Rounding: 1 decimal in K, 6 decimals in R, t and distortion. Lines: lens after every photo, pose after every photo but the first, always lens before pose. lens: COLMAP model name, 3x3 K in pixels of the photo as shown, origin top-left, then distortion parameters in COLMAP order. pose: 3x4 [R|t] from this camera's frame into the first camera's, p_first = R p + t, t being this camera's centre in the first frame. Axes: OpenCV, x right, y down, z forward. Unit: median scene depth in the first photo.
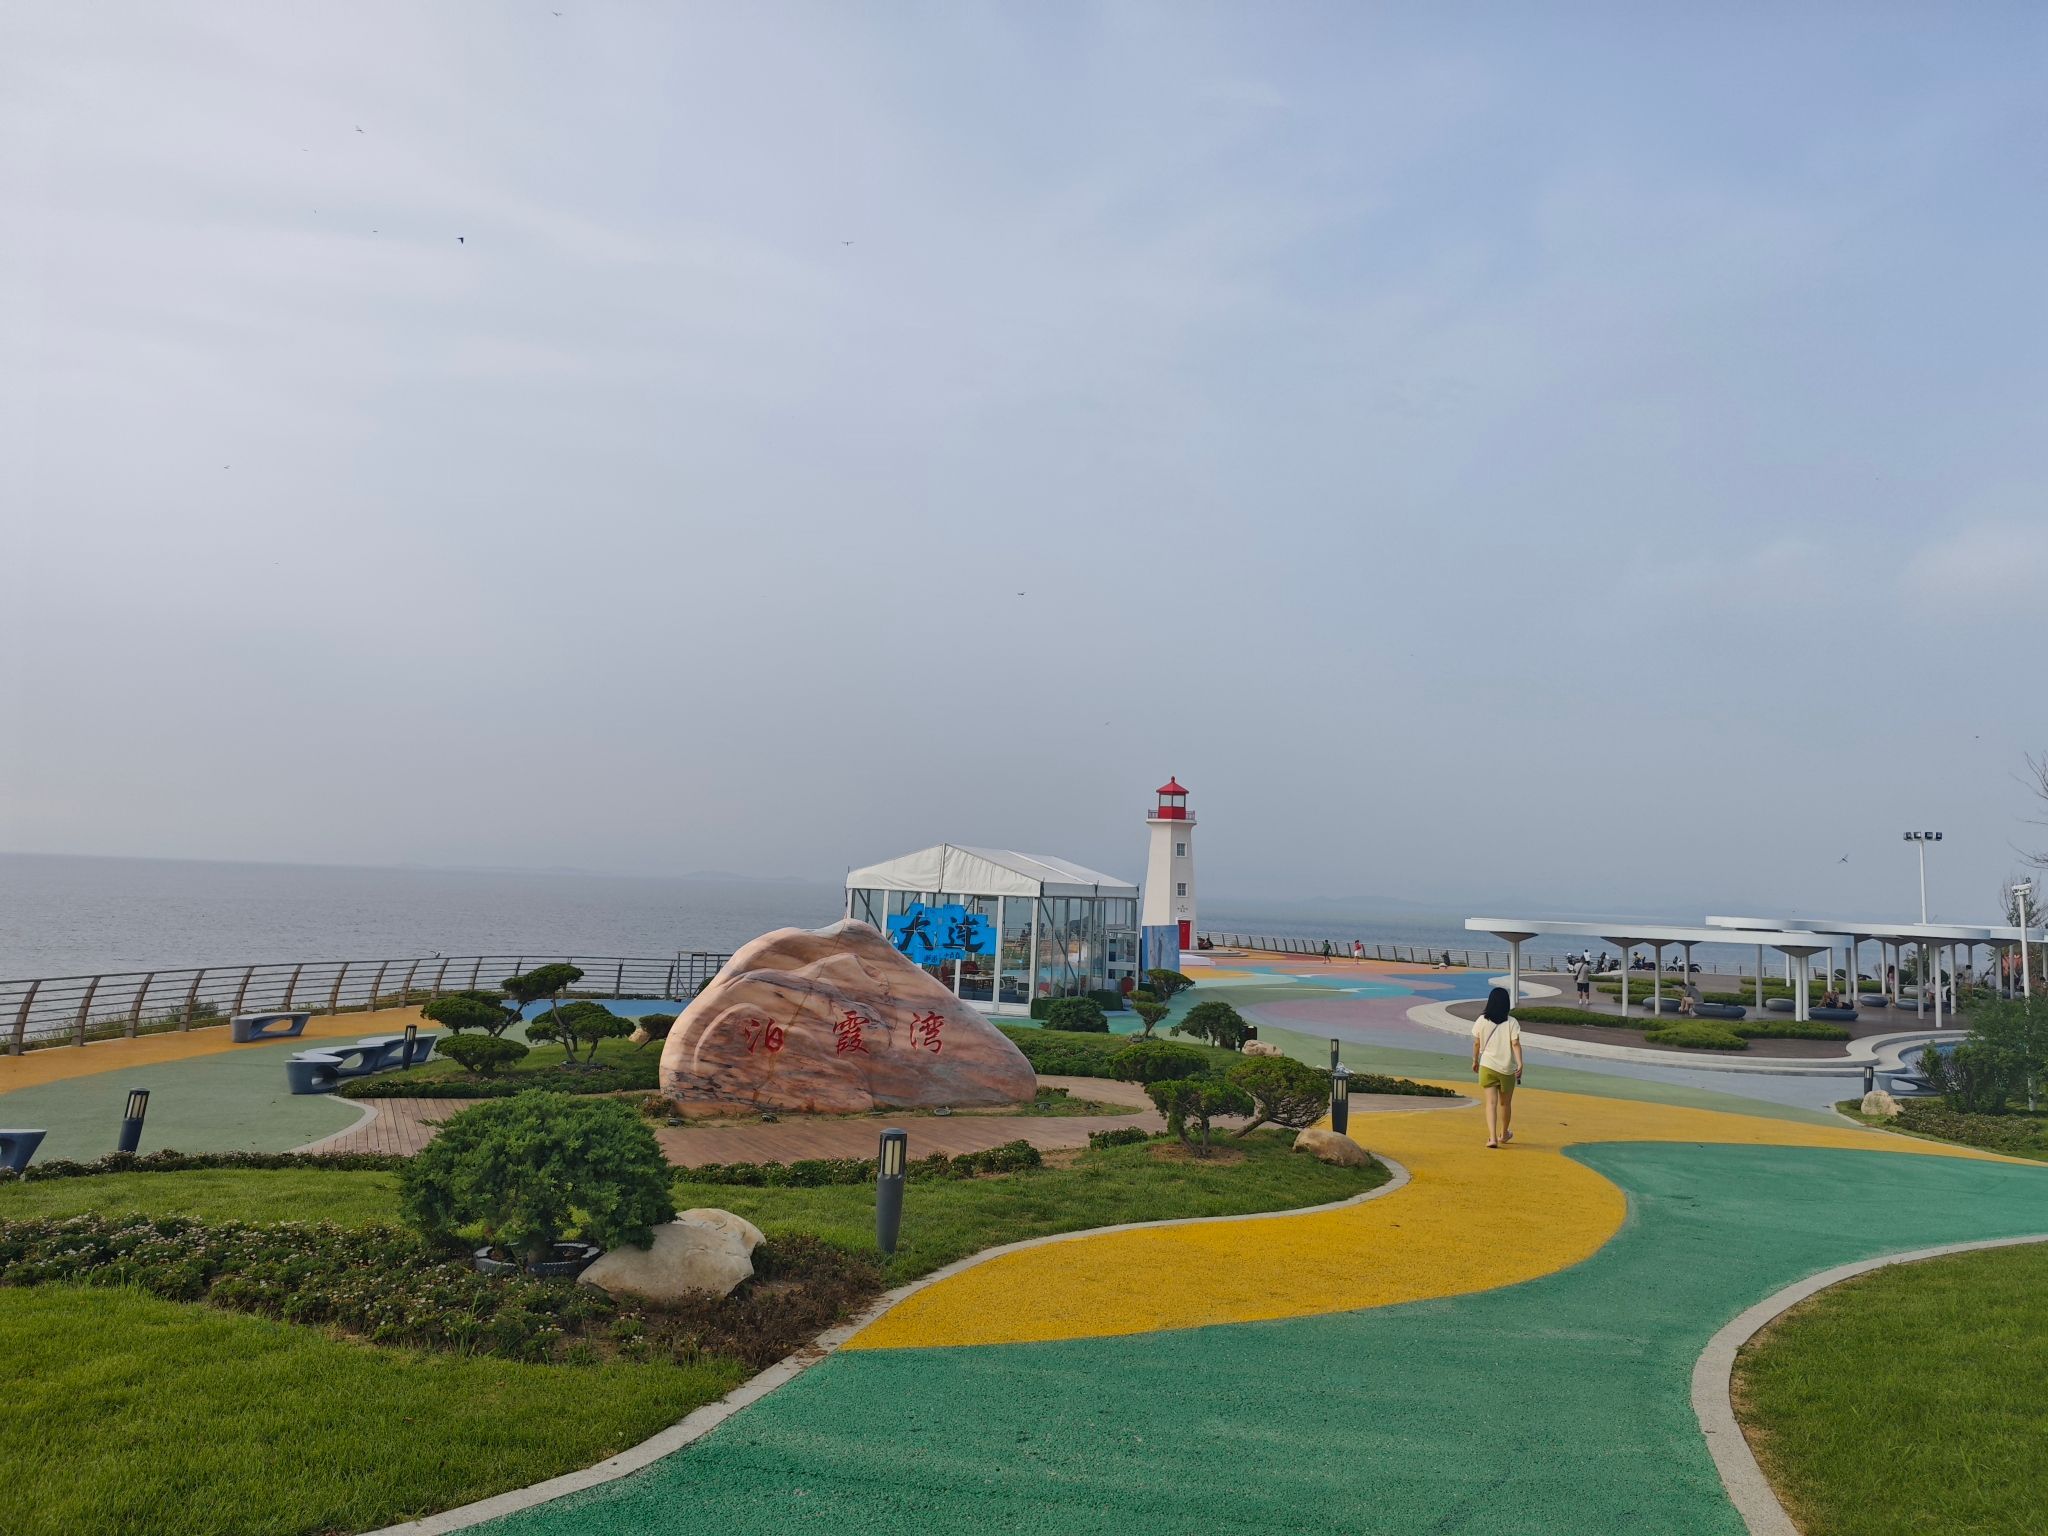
lens RADIAL K [[1477.4, 0, 1031.0], [0, 1477.4, 770.0], [0, 0, 1]] dist [0.068341, -0.140024]
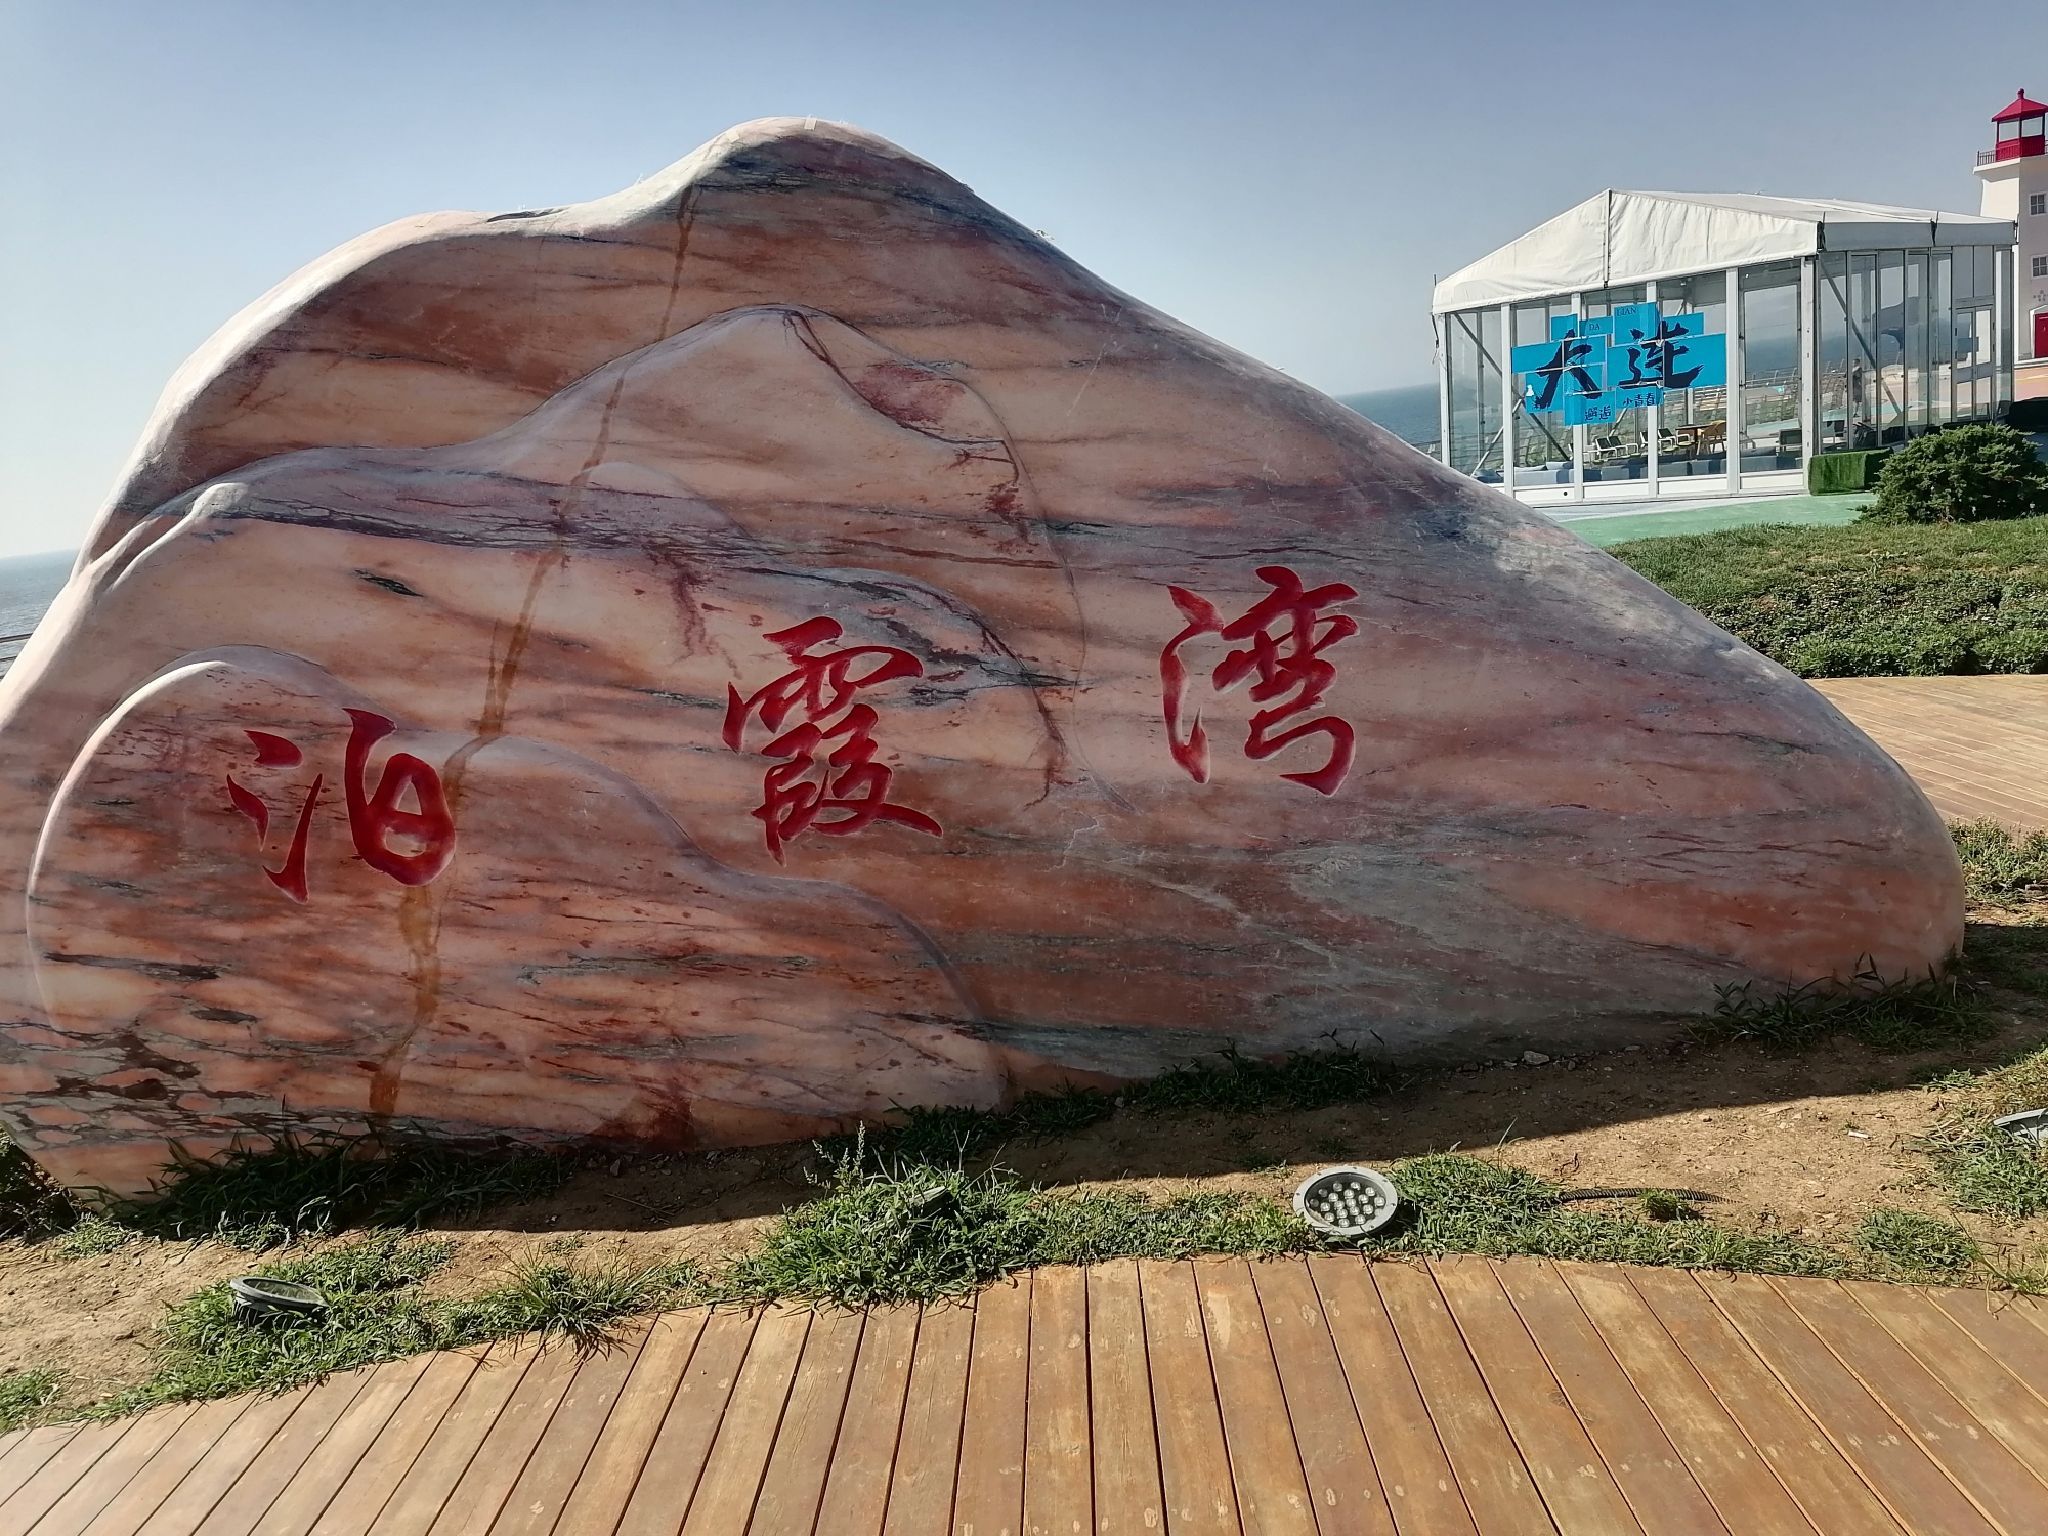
lens RADIAL K [[1536.0, 0, 1029.7], [0, 1536.0, 779.0], [0, 0, 1]] dist [0.095414, -0.100243]
pose [[0.894147, -0.052136, -0.444728, -0.008248], [0.189165, 0.944199, 0.269637, 0.091223], [0.405854, -0.325222, 0.854115, 0.569177]]
